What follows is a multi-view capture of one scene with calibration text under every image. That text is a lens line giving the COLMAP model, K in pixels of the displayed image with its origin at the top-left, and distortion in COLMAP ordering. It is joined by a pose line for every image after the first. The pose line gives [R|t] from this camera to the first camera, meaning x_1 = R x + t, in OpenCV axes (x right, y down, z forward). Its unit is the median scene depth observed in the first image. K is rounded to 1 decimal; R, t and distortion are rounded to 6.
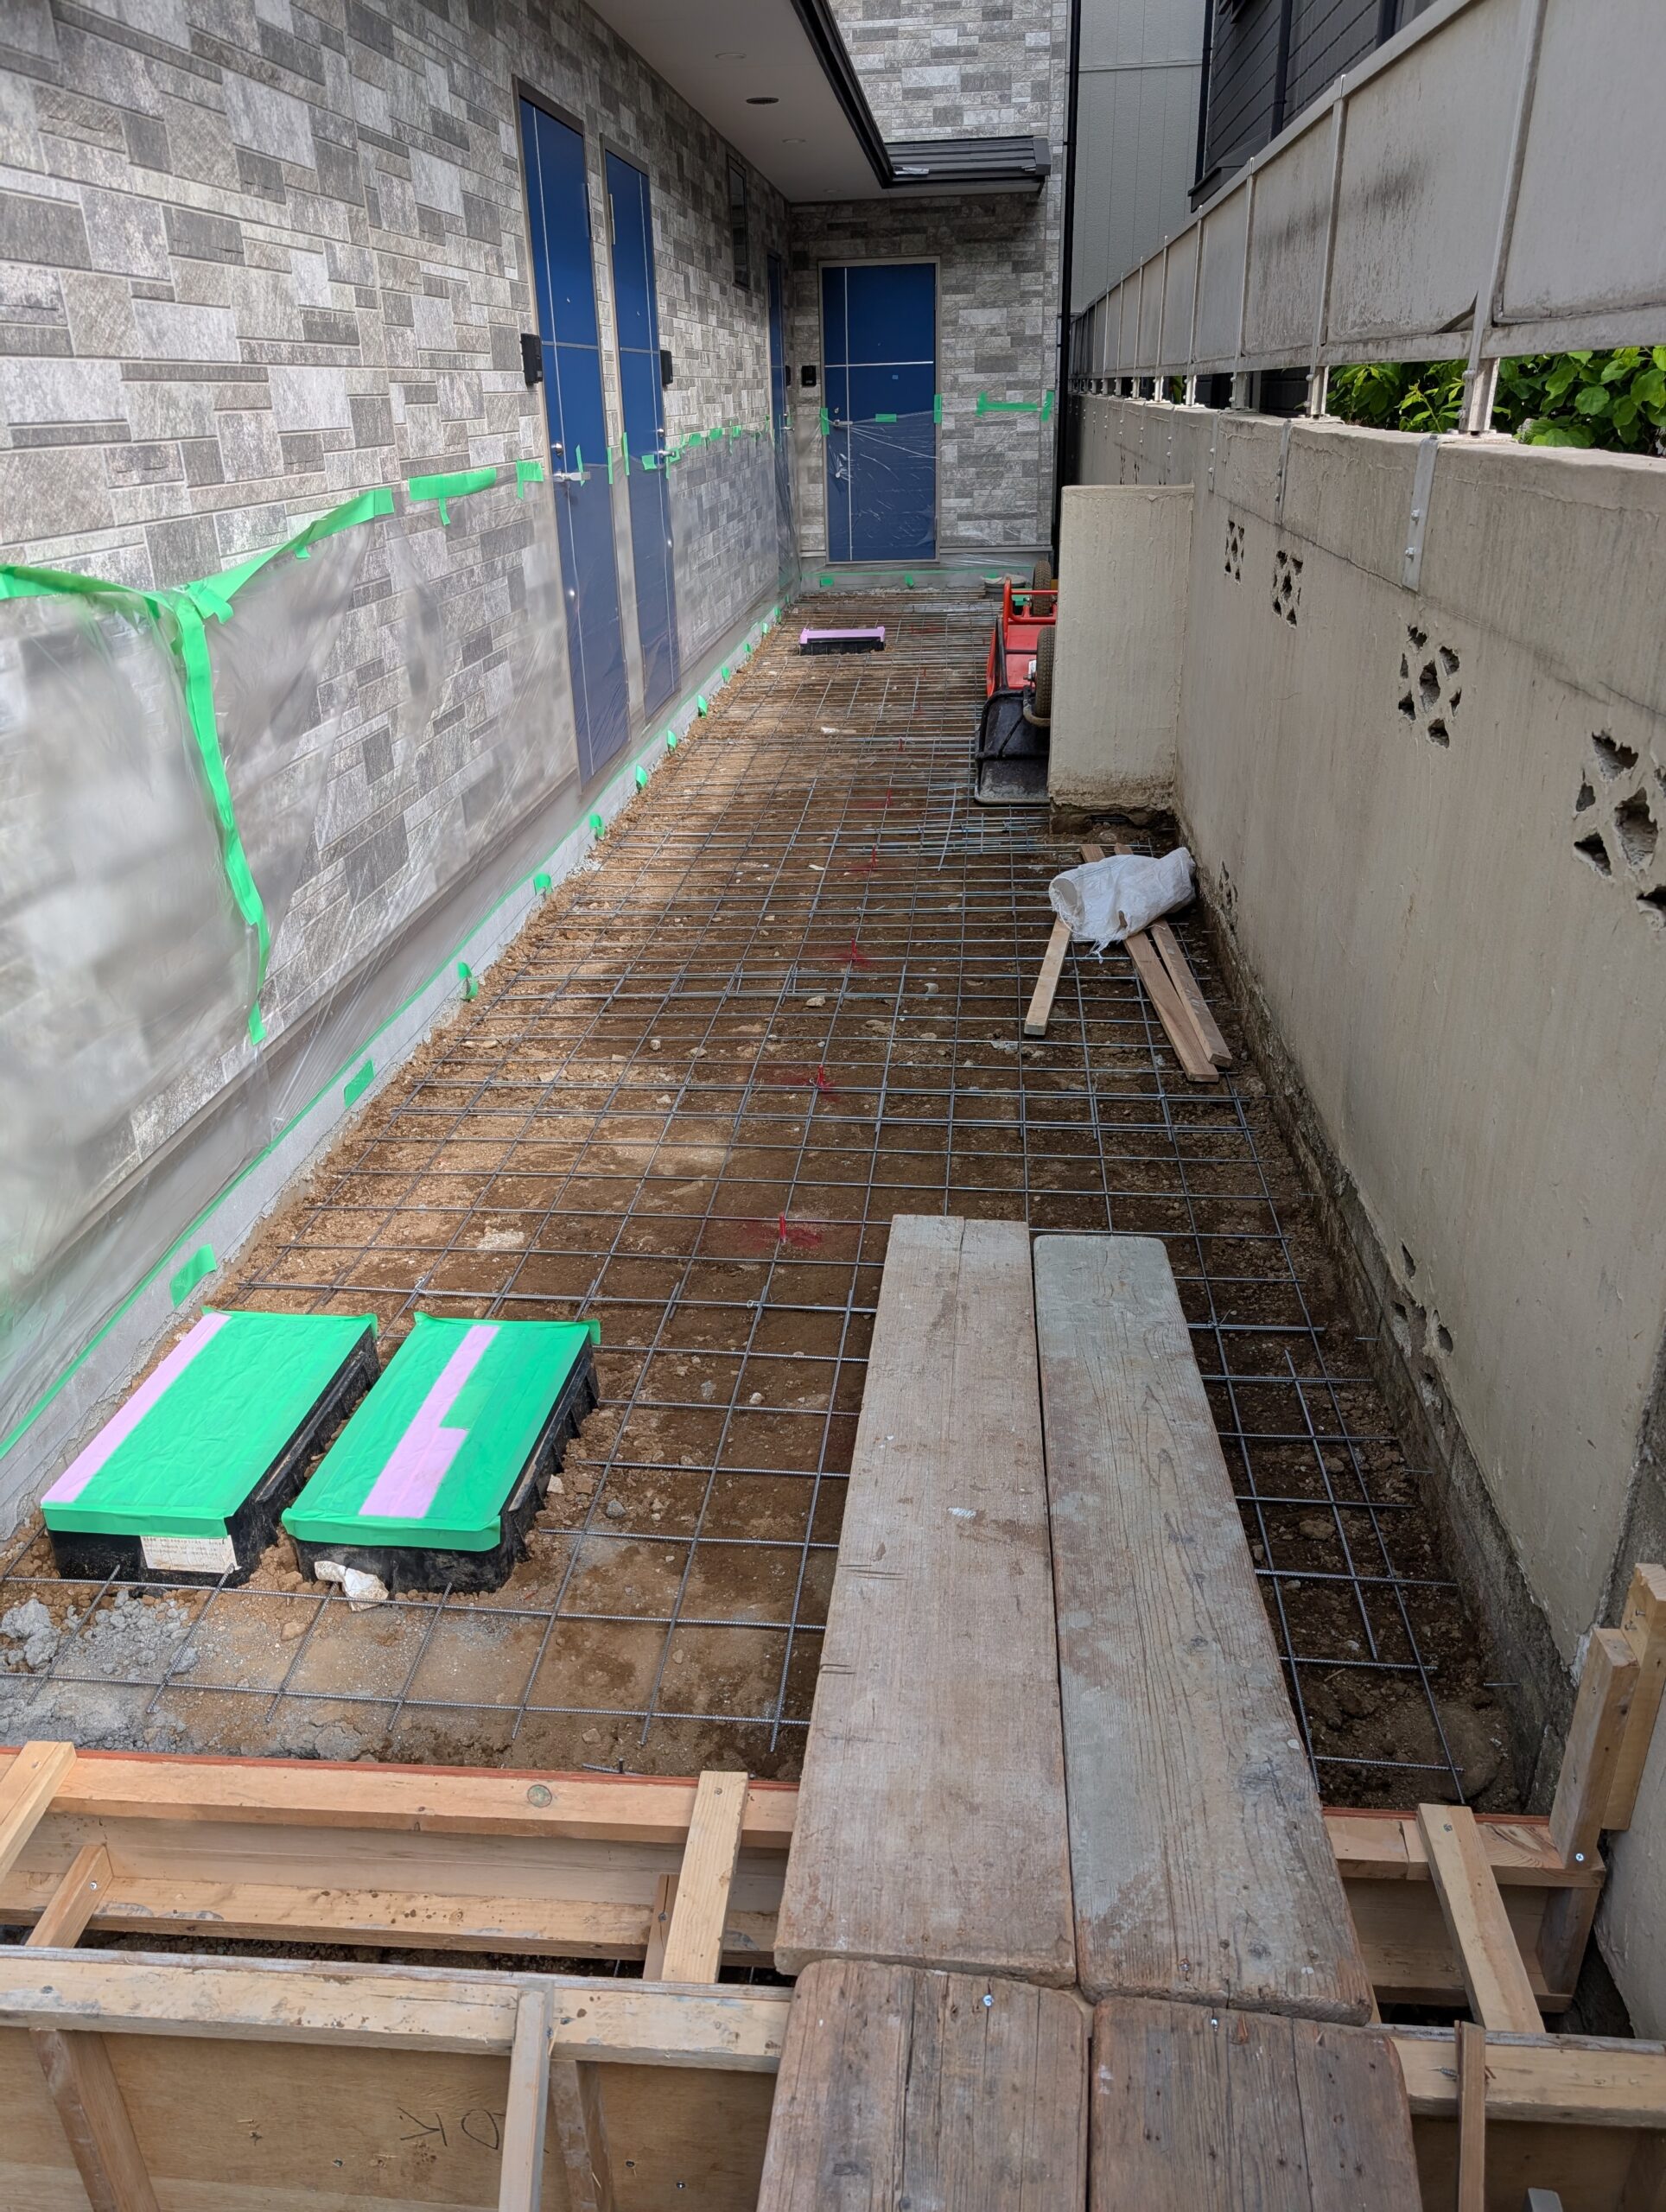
lens RADIAL K [[1586.4, 0, 813.8], [0, 1586.4, 1108.0], [0, 0, 1]] dist [0.013031, -0.008707]
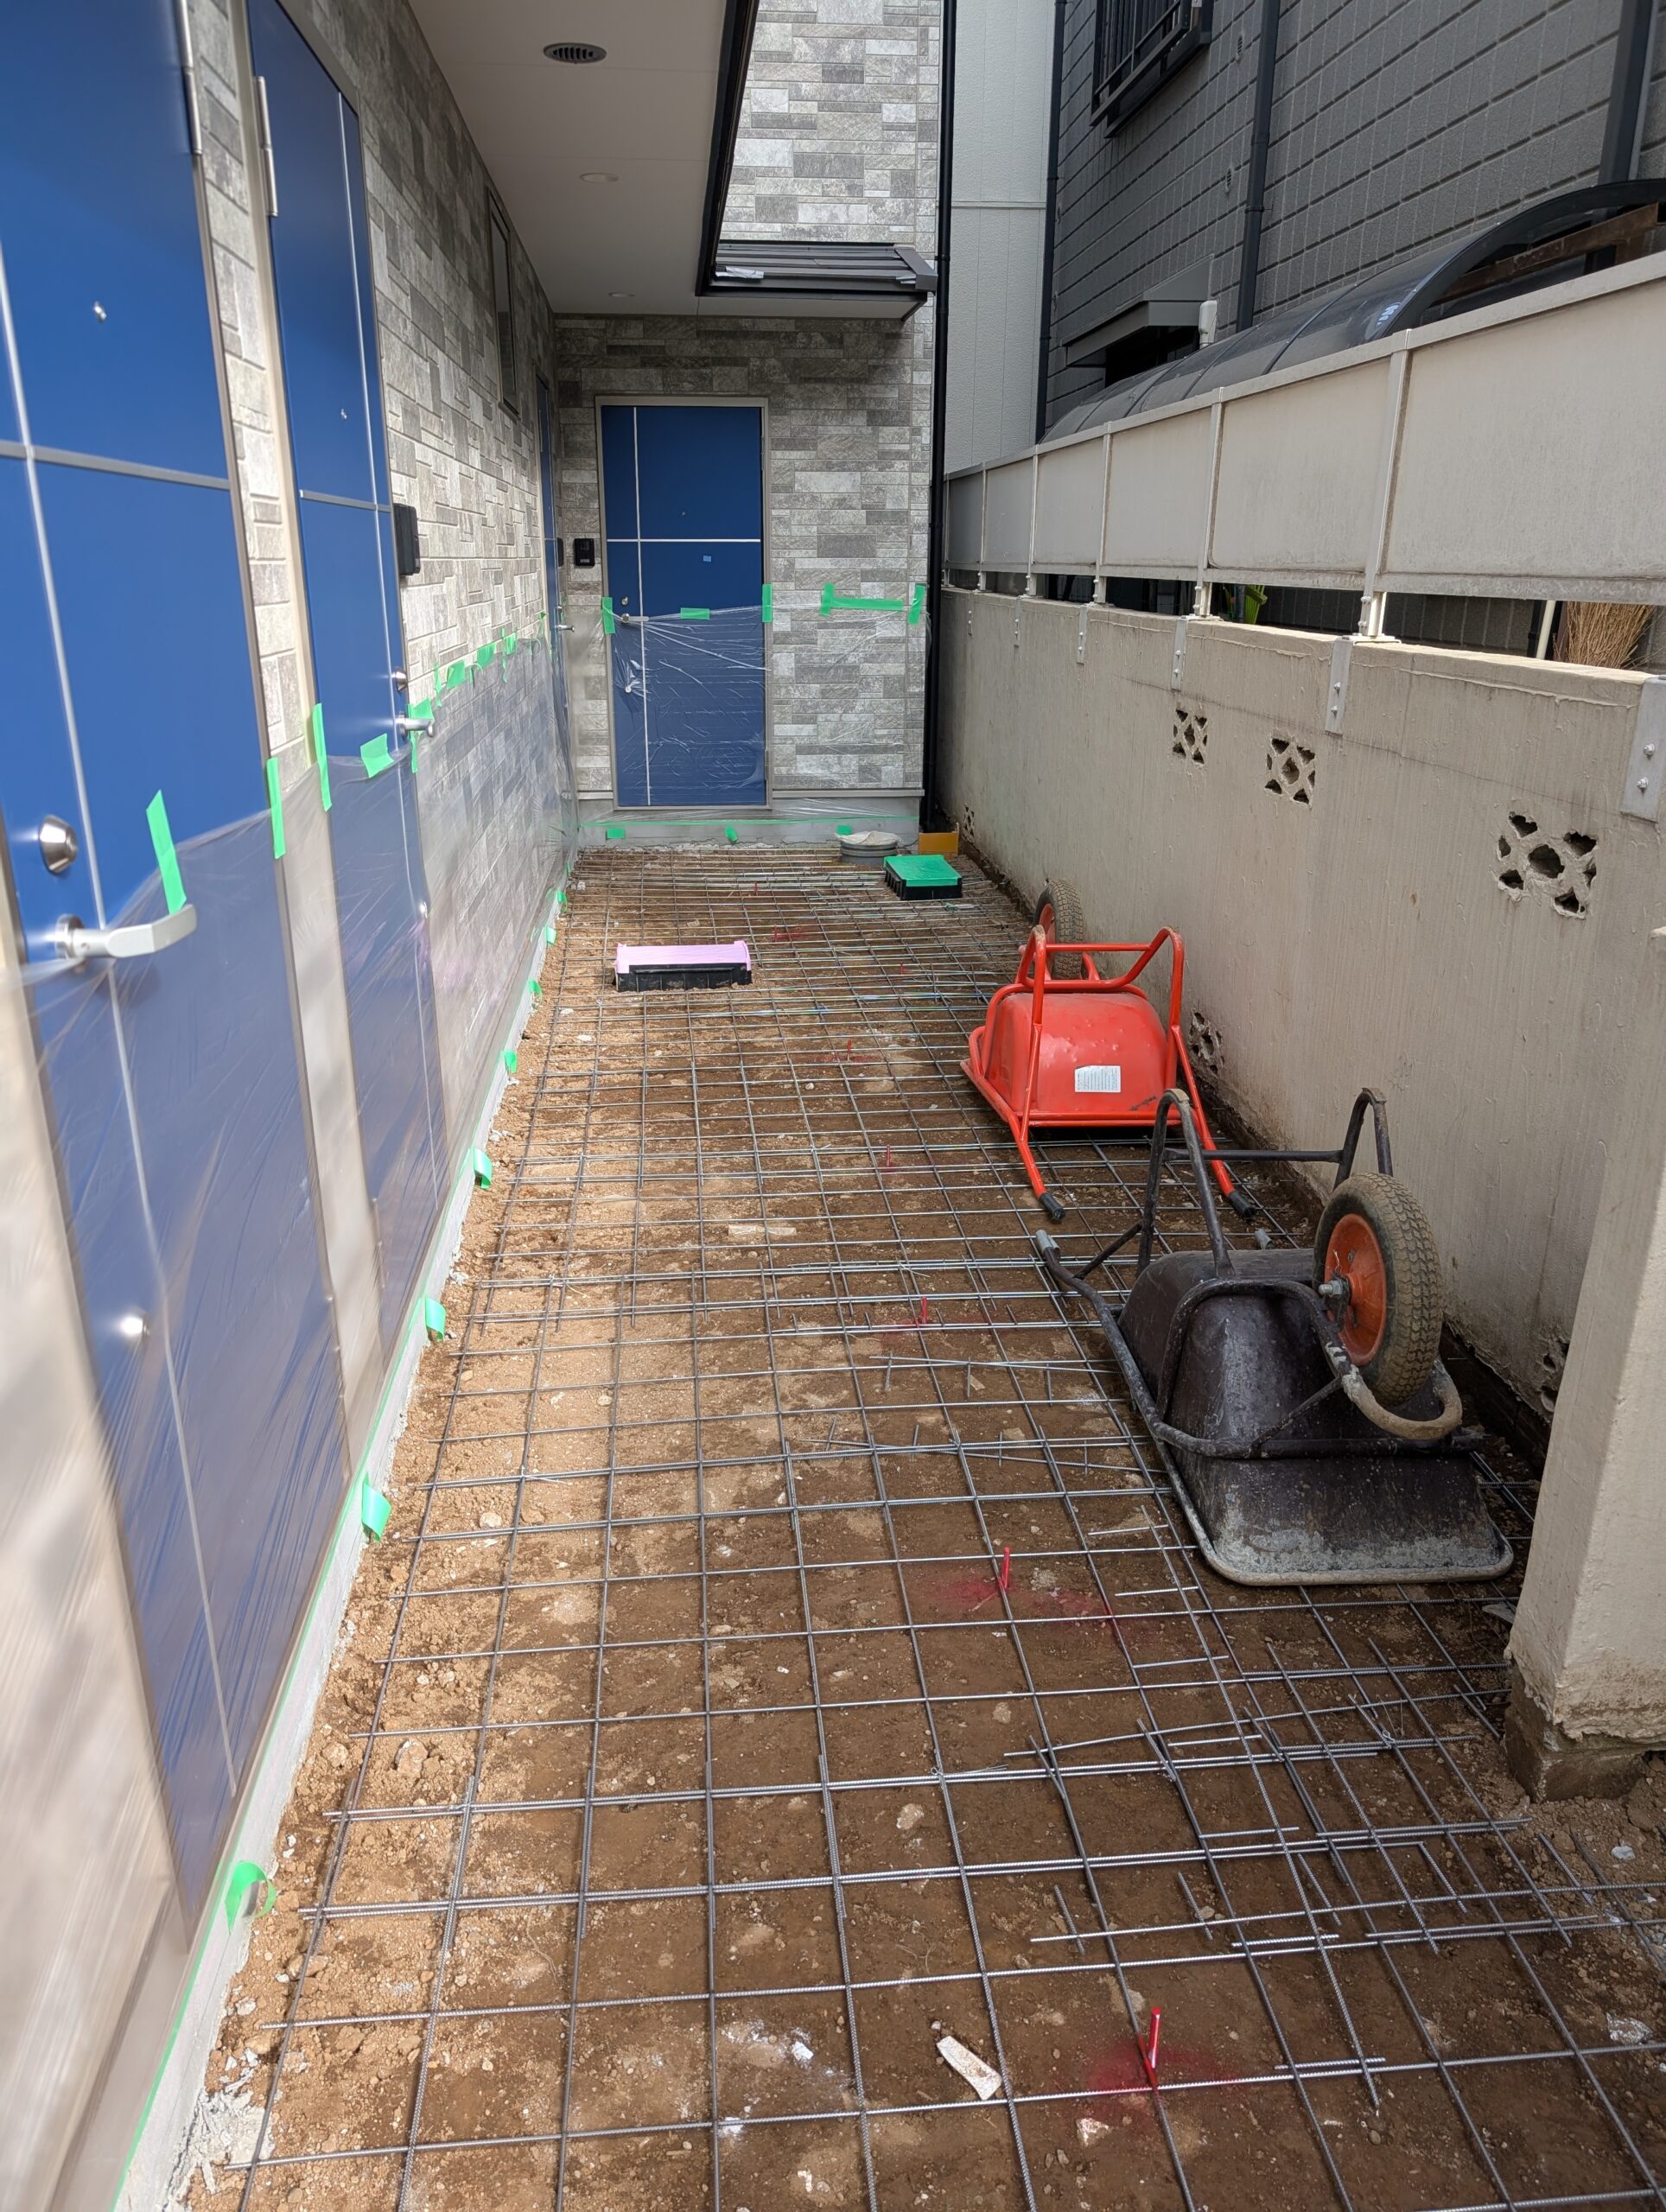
lens RADIAL K [[1586.4, 0, 825.6], [0, 1586.4, 1127.6], [0, 0, 1]] dist [0.013031, -0.008707]
pose [[0.981997, -0.032225, 0.186126, -0.044901], [0.047402, 0.995851, -0.077679, -0.176653], [-0.182851, 0.085103, 0.979450, 0.375206]]
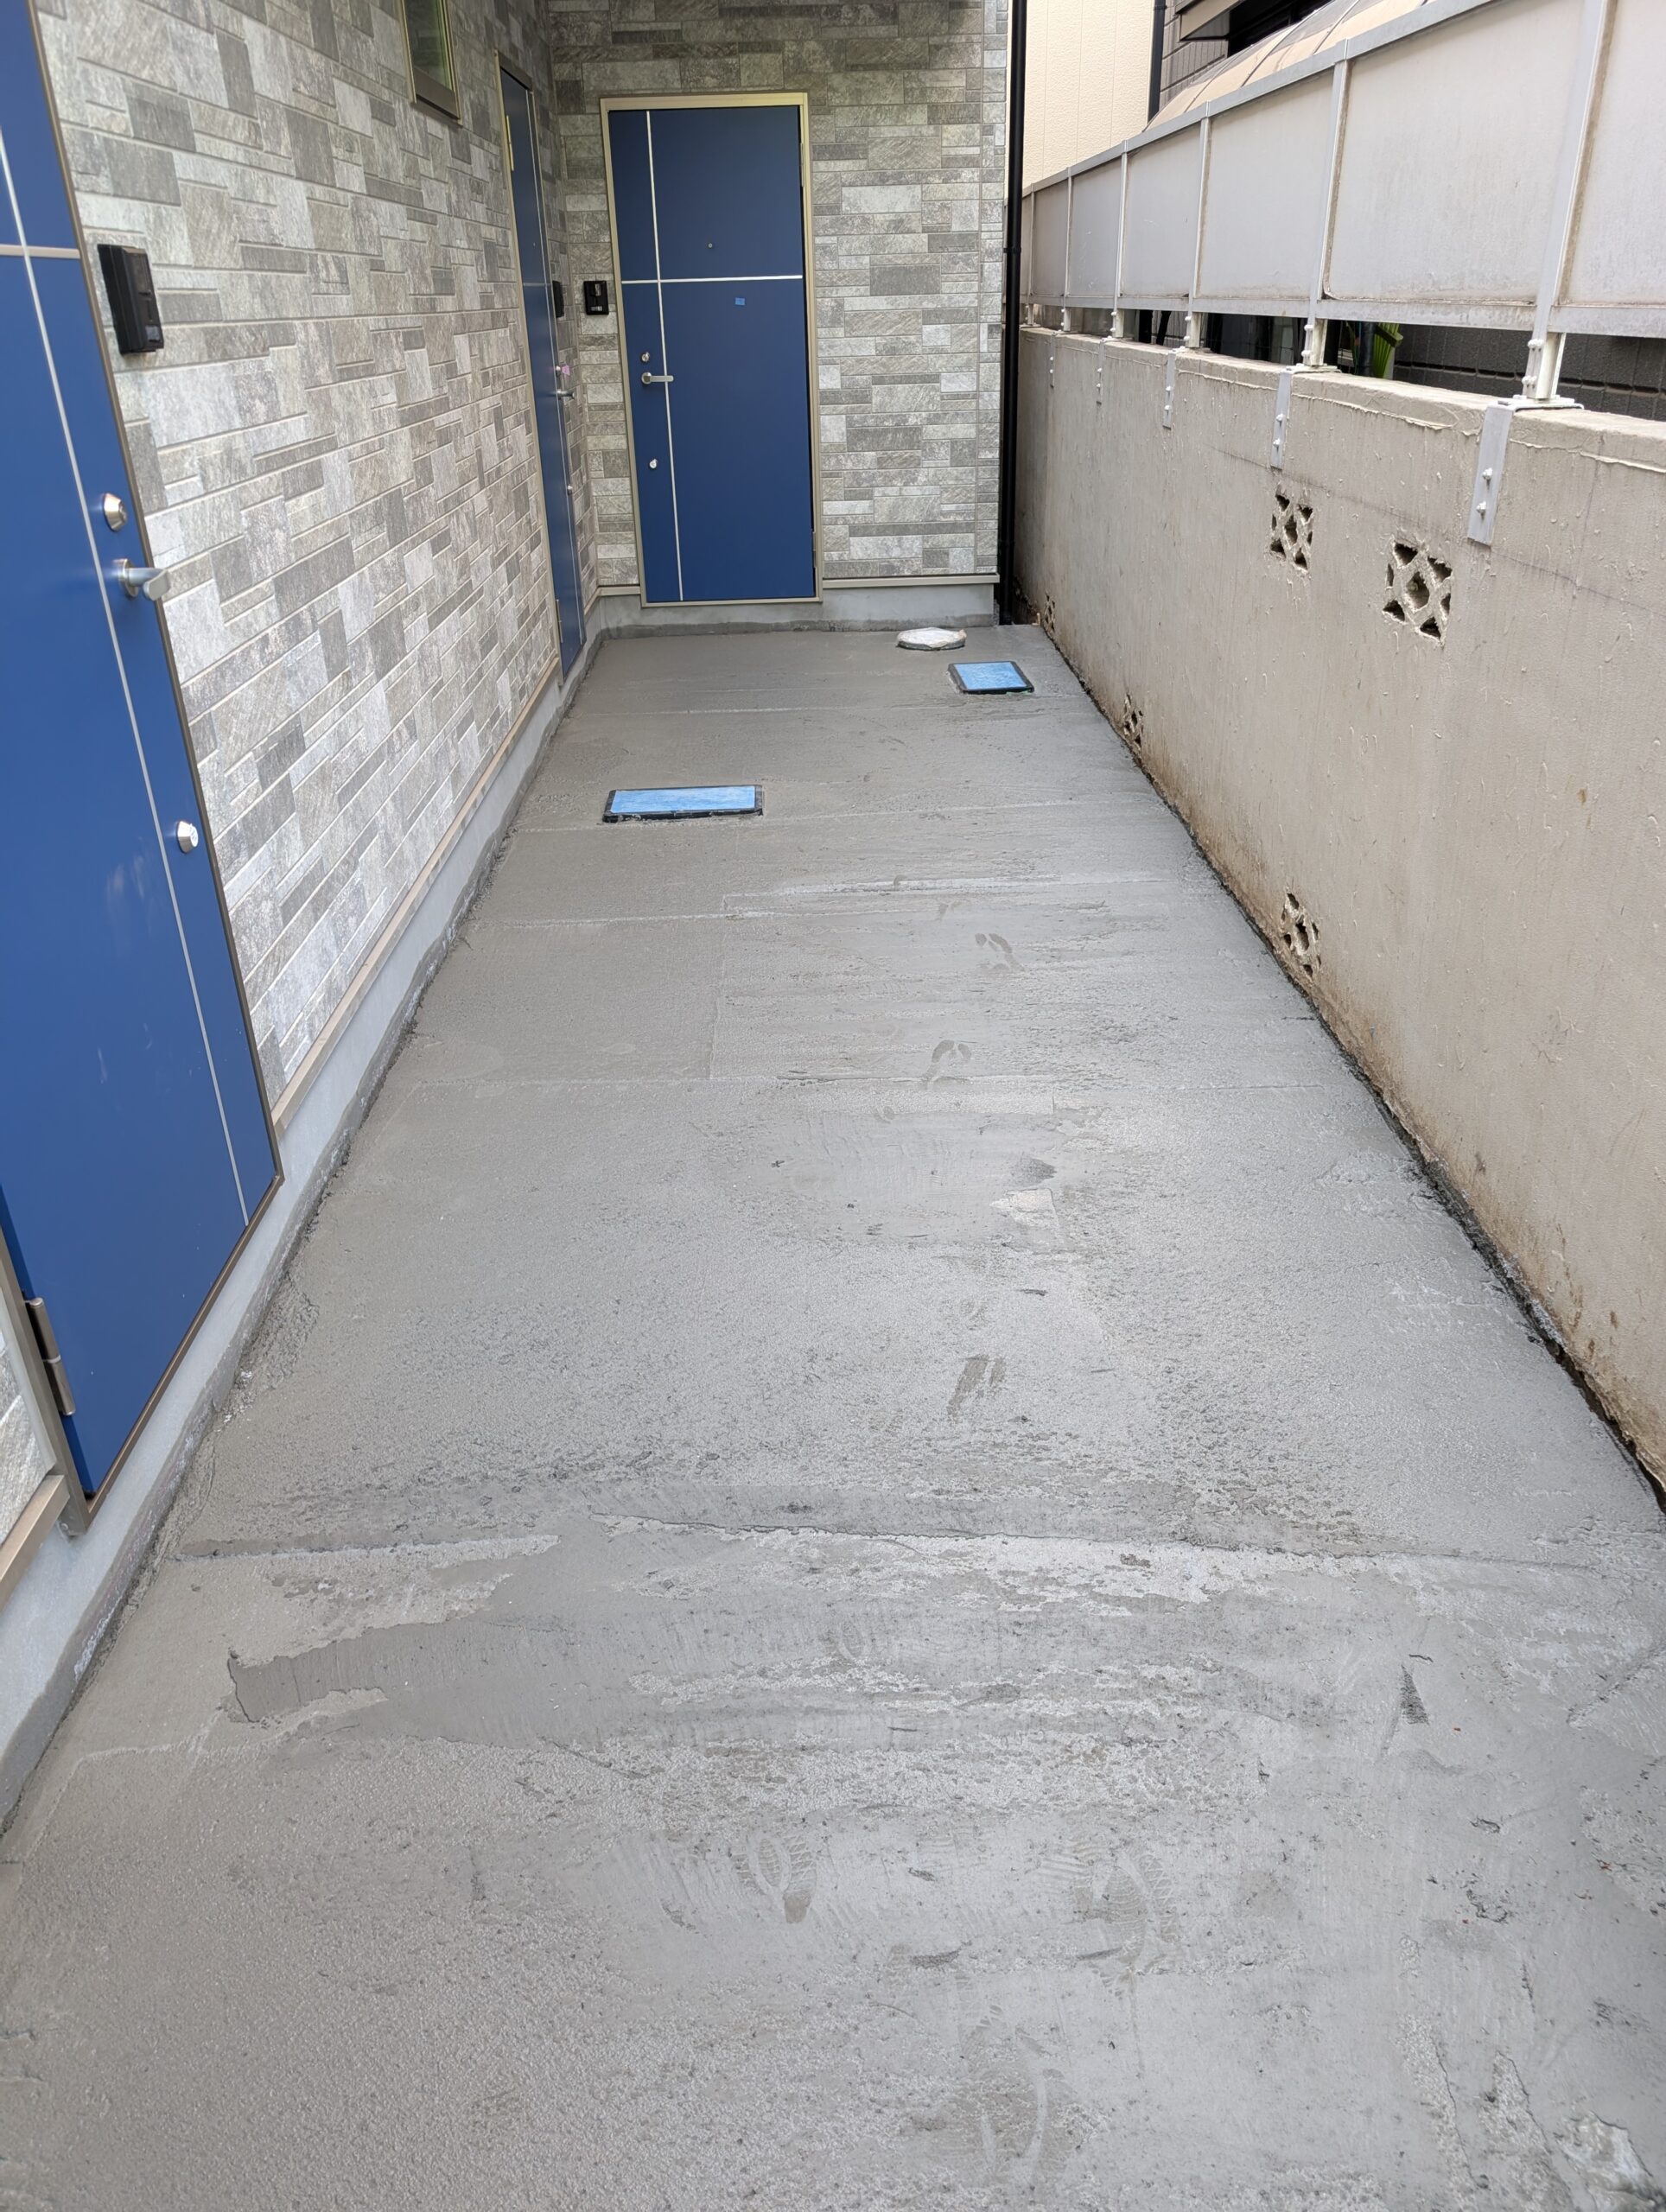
lens RADIAL K [[1586.4, 0, 841.3], [0, 1586.4, 1114.8], [0, 0, 1]] dist [0.013031, -0.008707]
pose [[0.991791, -0.054372, 0.115733, 0.003038], [0.048565, 0.997444, 0.052414, -0.216253], [-0.118287, -0.046364, 0.991896, 0.455493]]
